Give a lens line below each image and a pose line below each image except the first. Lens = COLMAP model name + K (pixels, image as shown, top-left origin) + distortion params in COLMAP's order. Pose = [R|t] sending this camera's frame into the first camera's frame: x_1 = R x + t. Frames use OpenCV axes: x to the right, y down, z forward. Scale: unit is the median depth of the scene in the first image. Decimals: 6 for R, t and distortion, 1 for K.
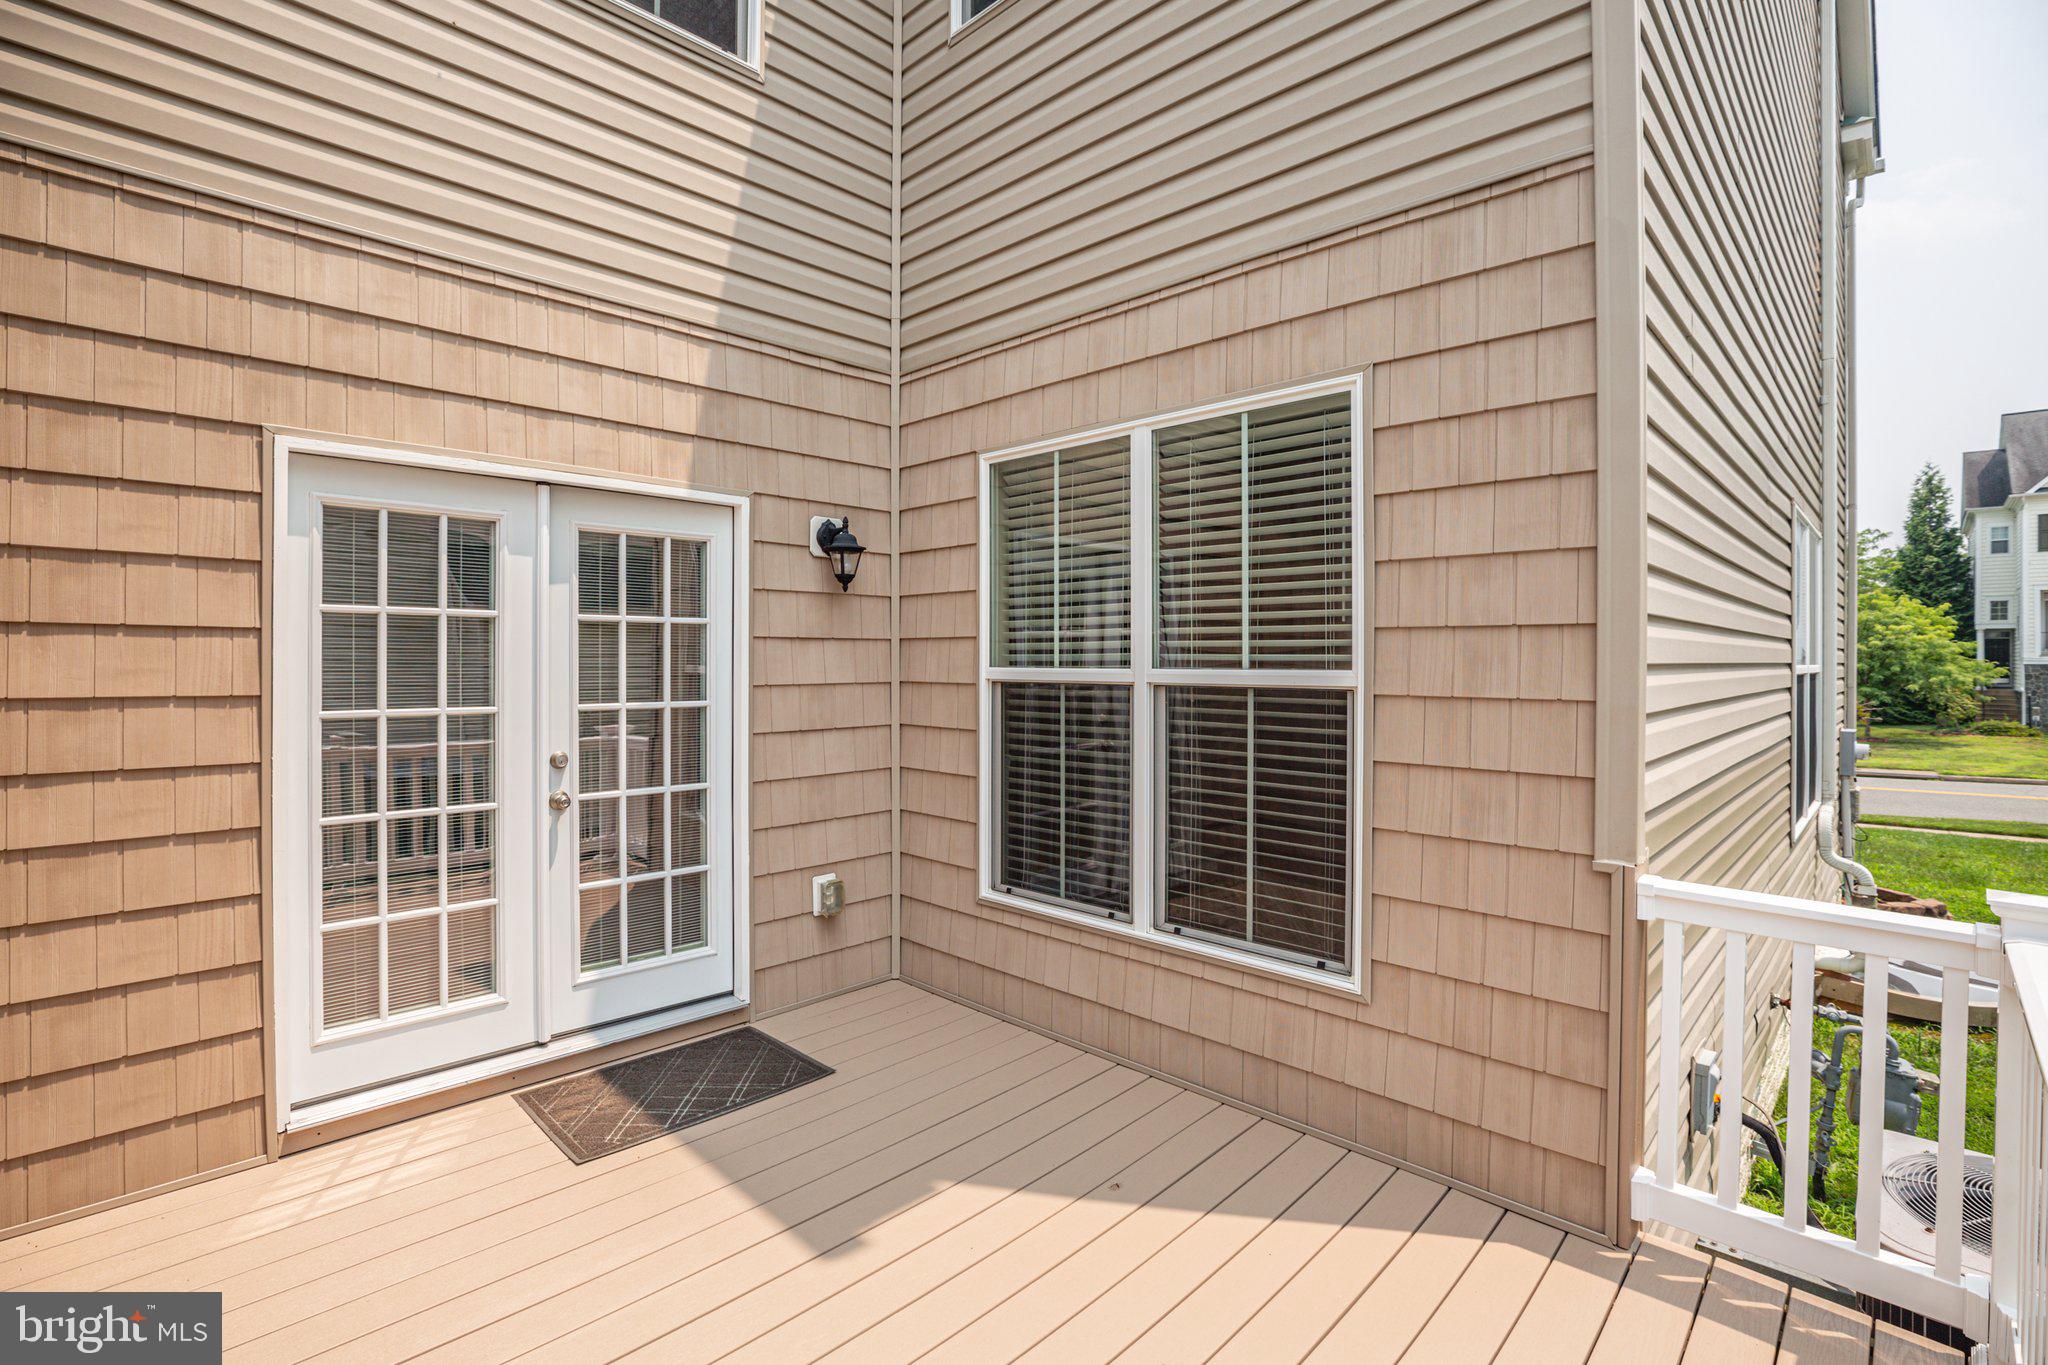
lens RADIAL K [[944.4, 0, 1024.0], [0, 944.4, 682.5], [0, 0, 1]] dist [-0.017820, -0.000094]
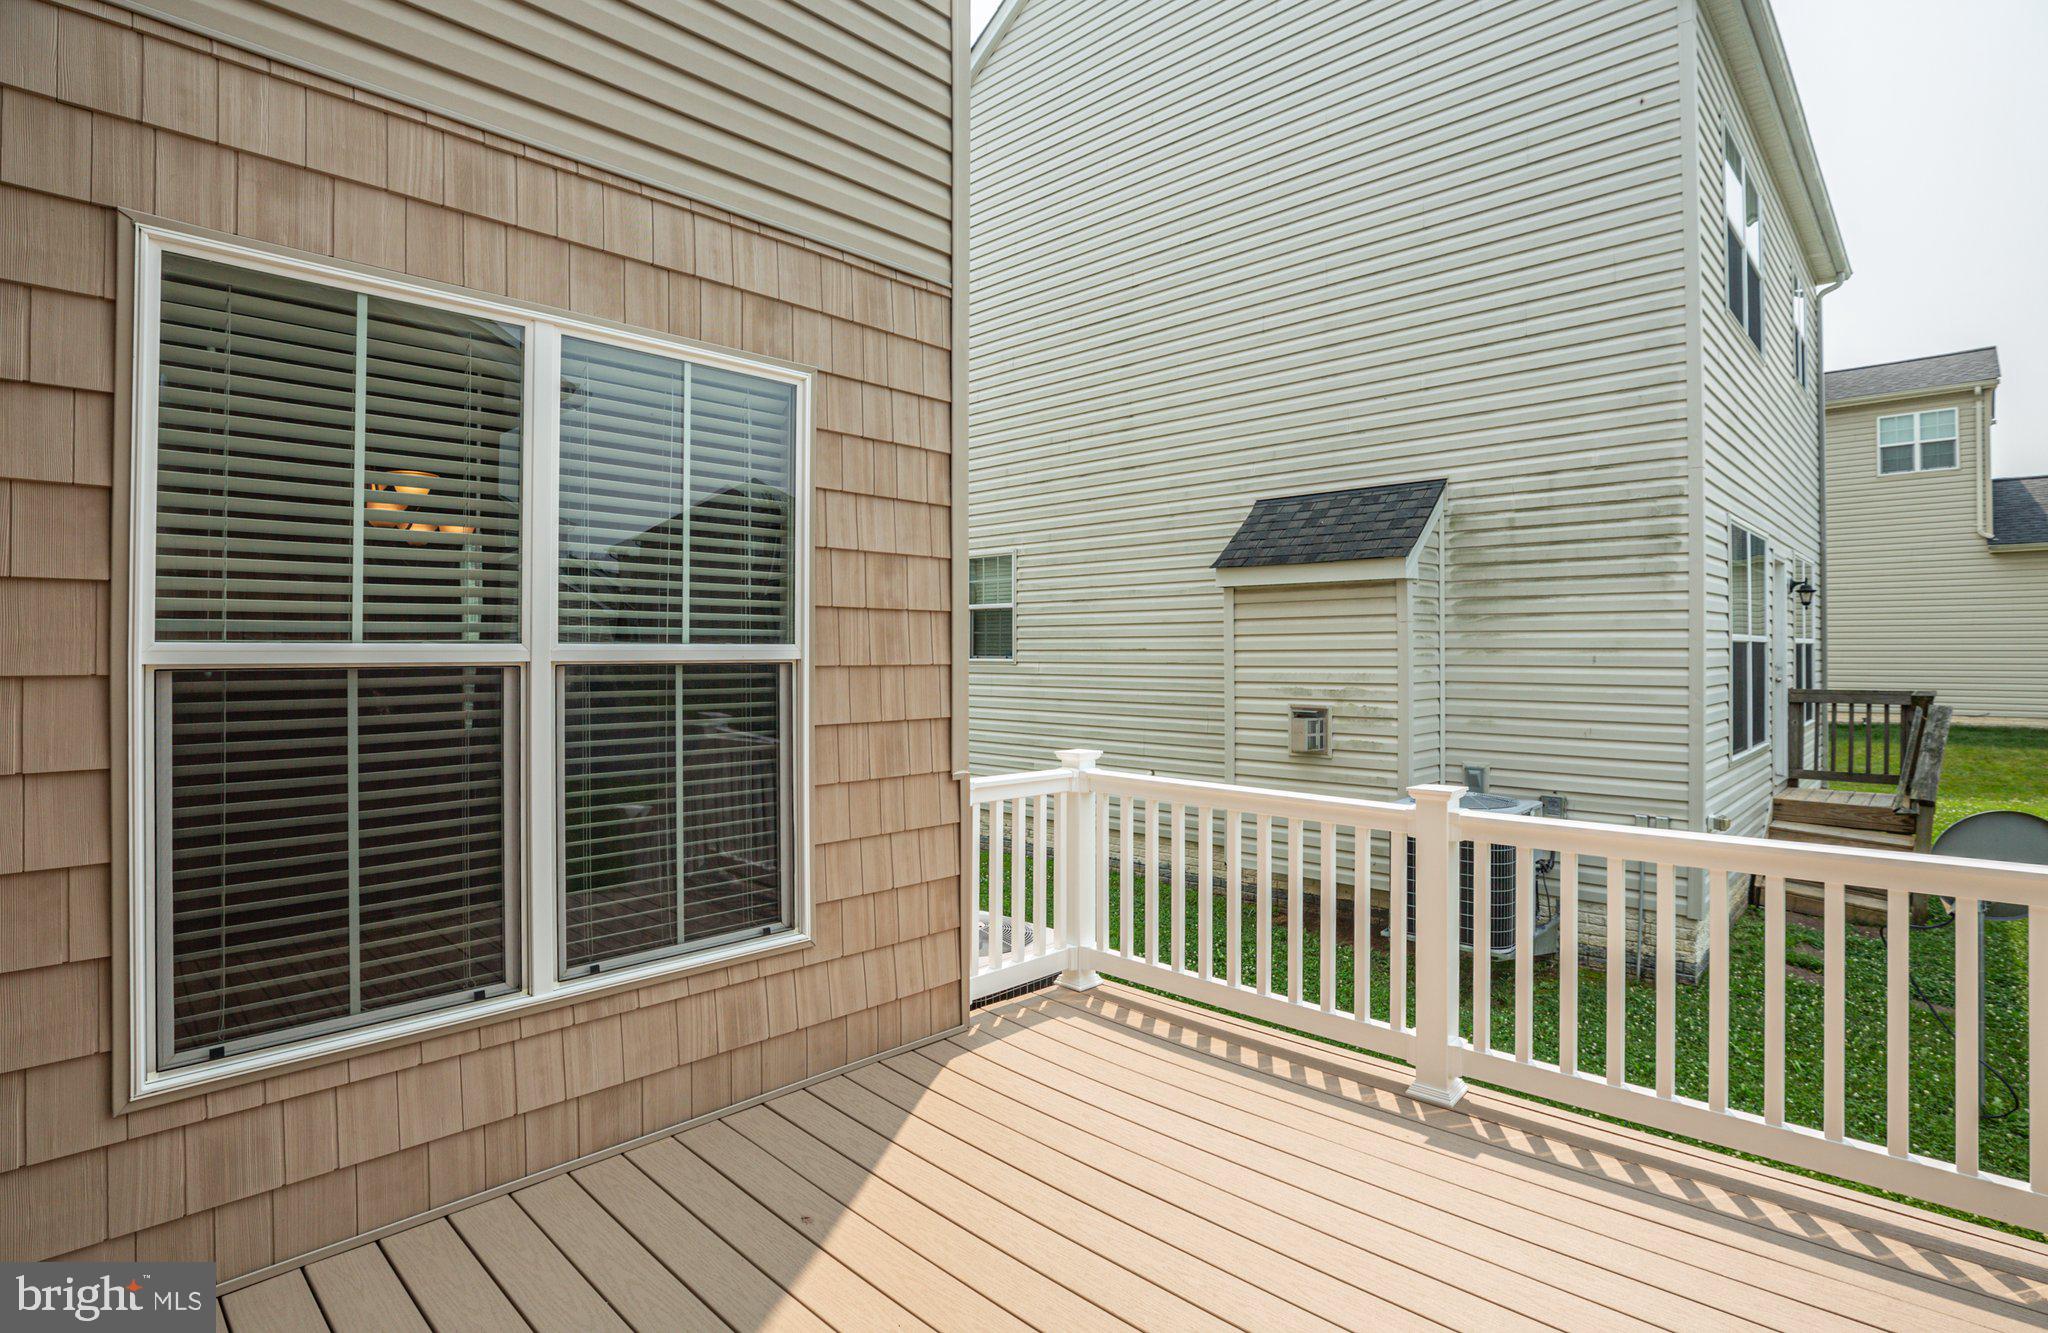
lens RADIAL K [[939.1, 0, 1027.6], [0, 939.1, 640.4], [0, 0, 1]] dist [-0.004134, -0.000381]
pose [[0.052995, -0.003454, 0.998589, -0.604237], [0.011834, 0.999926, 0.002830, -0.015032], [-0.998525, 0.011667, 0.053032, 0.574353]]
